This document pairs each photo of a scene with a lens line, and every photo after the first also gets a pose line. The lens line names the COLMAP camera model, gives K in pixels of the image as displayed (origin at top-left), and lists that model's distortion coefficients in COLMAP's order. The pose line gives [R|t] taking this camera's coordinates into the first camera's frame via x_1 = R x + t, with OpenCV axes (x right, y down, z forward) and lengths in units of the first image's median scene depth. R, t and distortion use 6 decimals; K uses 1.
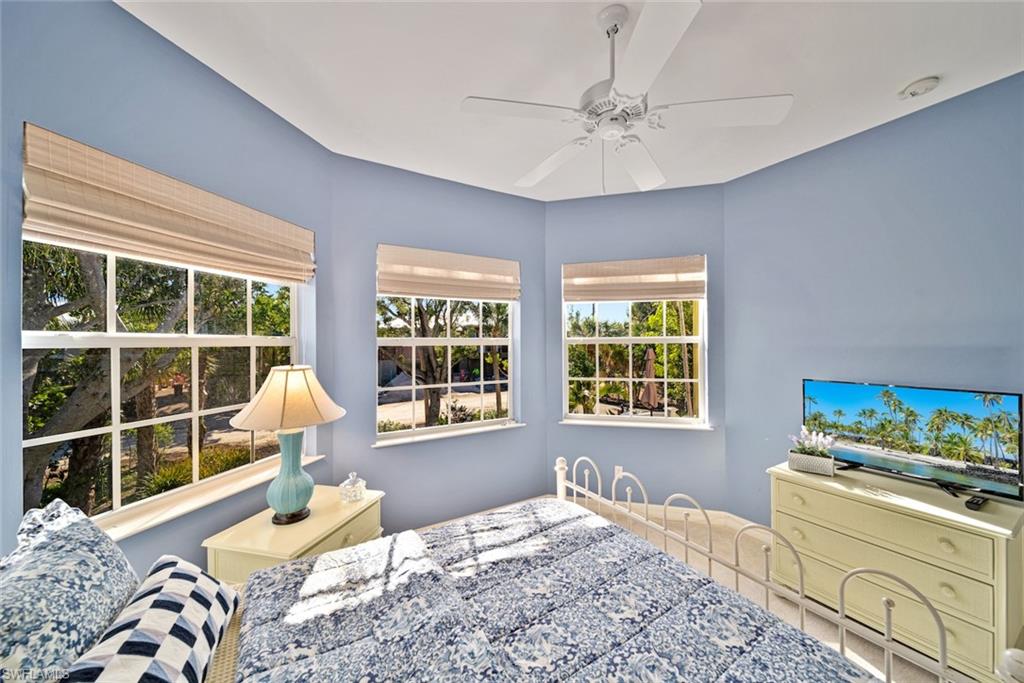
lens RADIAL K [[367.0, 0, 517.0], [0, 367.0, 340.3], [0, 0, 1]] dist [0.000060, -0.003601]
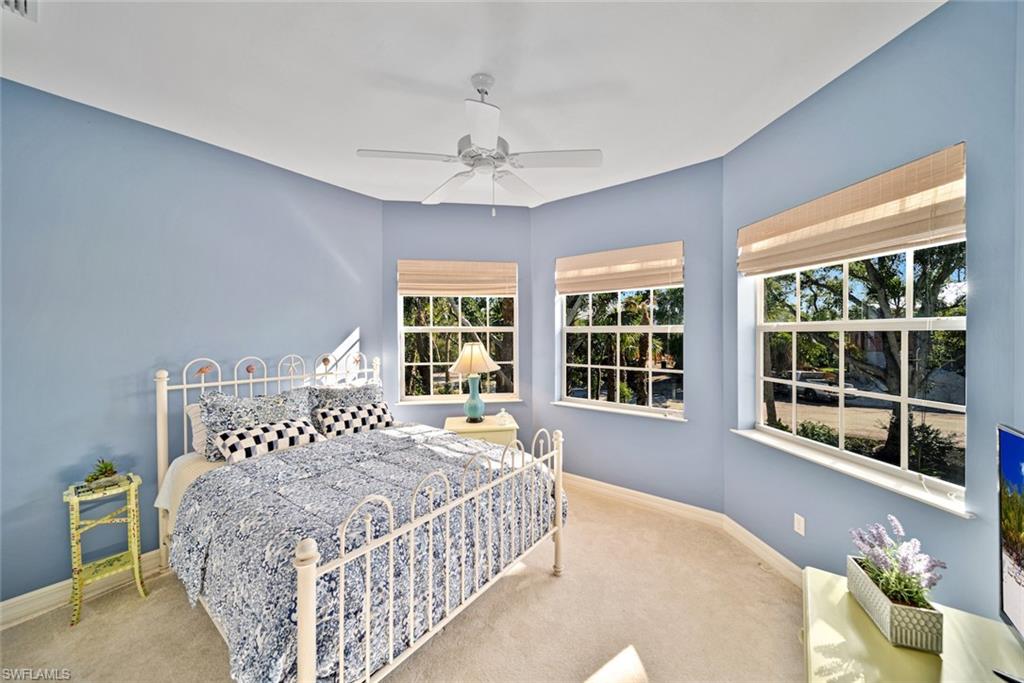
lens RADIAL K [[367.0, 0, 517.0], [0, 367.0, 340.3], [0, 0, 1]] dist [0.000060, -0.003601]
pose [[0.373285, 0.021571, -0.927466, 0.940079], [0.003995, 0.999683, 0.024858, 0.009434], [0.927708, -0.012984, 0.373081, 0.382618]]
